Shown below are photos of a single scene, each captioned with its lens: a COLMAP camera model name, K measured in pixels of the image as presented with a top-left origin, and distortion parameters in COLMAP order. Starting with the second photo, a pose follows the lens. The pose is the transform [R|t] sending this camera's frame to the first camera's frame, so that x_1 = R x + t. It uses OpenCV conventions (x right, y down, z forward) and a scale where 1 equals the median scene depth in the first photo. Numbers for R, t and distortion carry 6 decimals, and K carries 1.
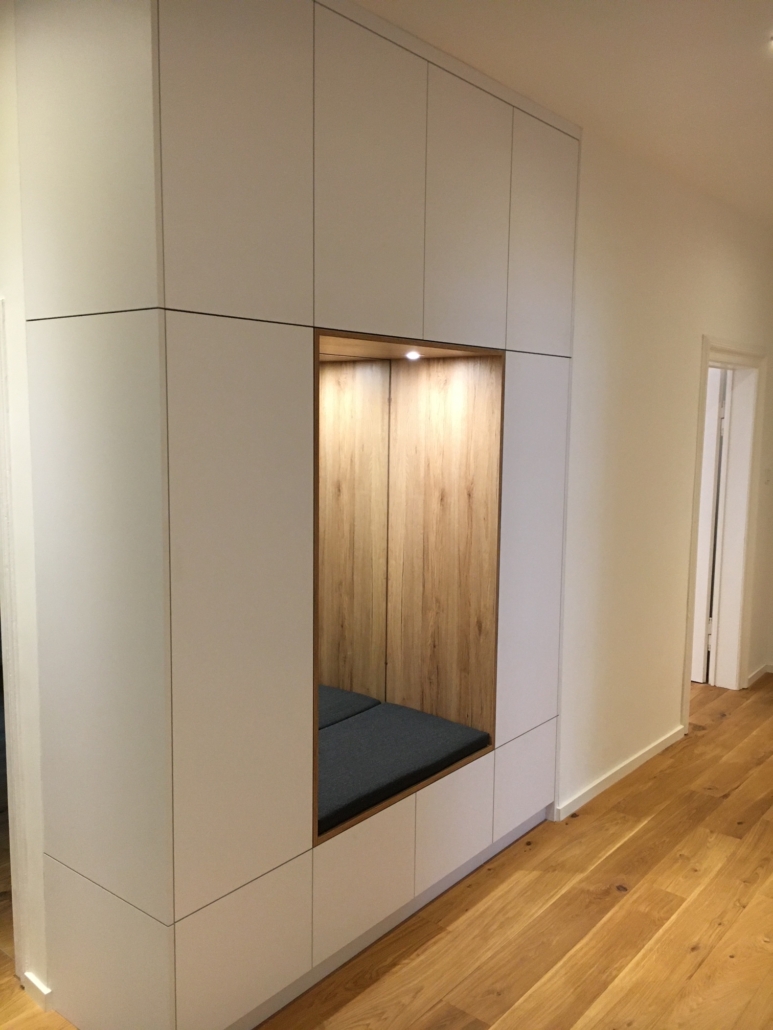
lens RADIAL K [[873.3, 0, 384.7], [0, 873.3, 511.3], [0, 0, 1]] dist [0.067177, -0.101645]
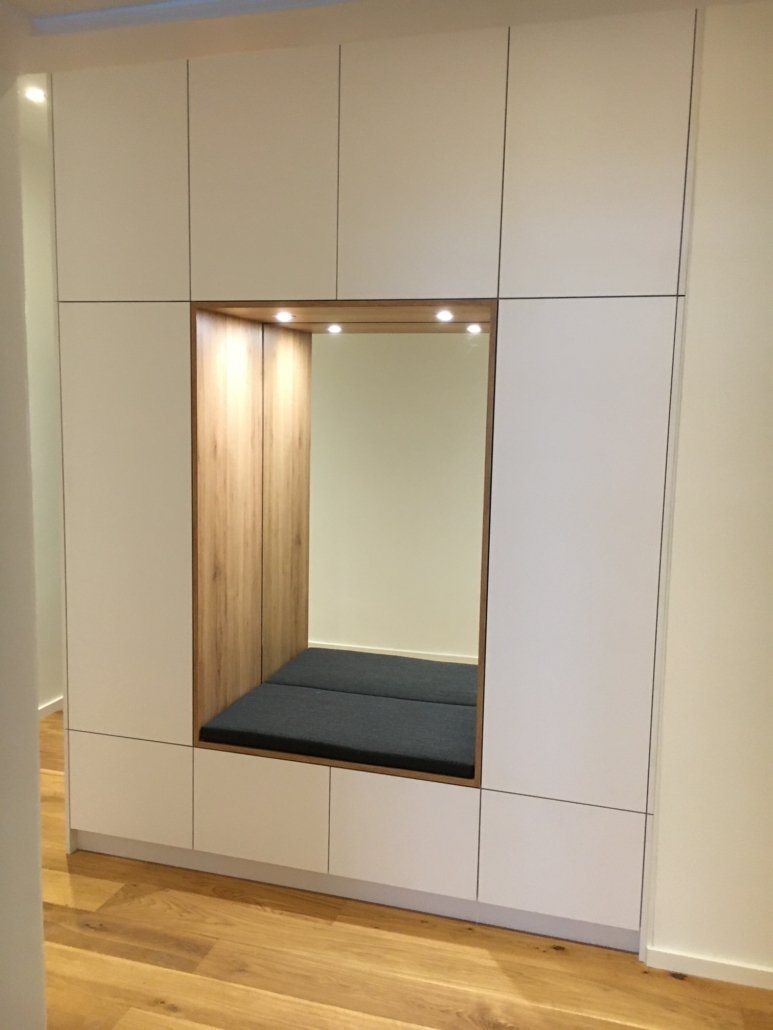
lens RADIAL K [[873.3, 0, 380.0], [0, 873.3, 518.0], [0, 0, 1]] dist [0.067177, -0.101645]
pose [[0.390161, 0.113920, -0.913672, 0.913836], [-0.123664, 0.989809, 0.070606, -0.029638], [0.912404, 0.085440, 0.400273, 0.633569]]
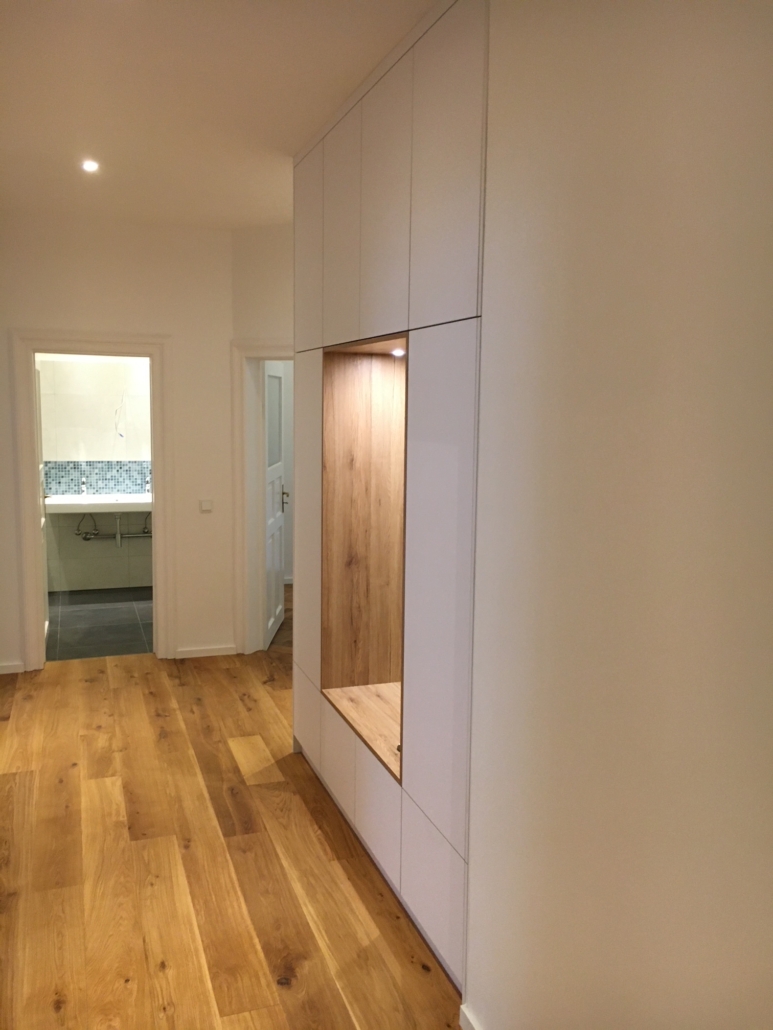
lens RADIAL K [[873.3, 0, 383.0], [0, 873.3, 520.7], [0, 0, 1]] dist [0.067177, -0.101645]
pose [[-0.514609, 0.096250, -0.852005, 0.965883], [-0.118078, 0.976257, 0.181605, -0.165463], [0.849255, 0.194059, -0.491026, 1.535238]]
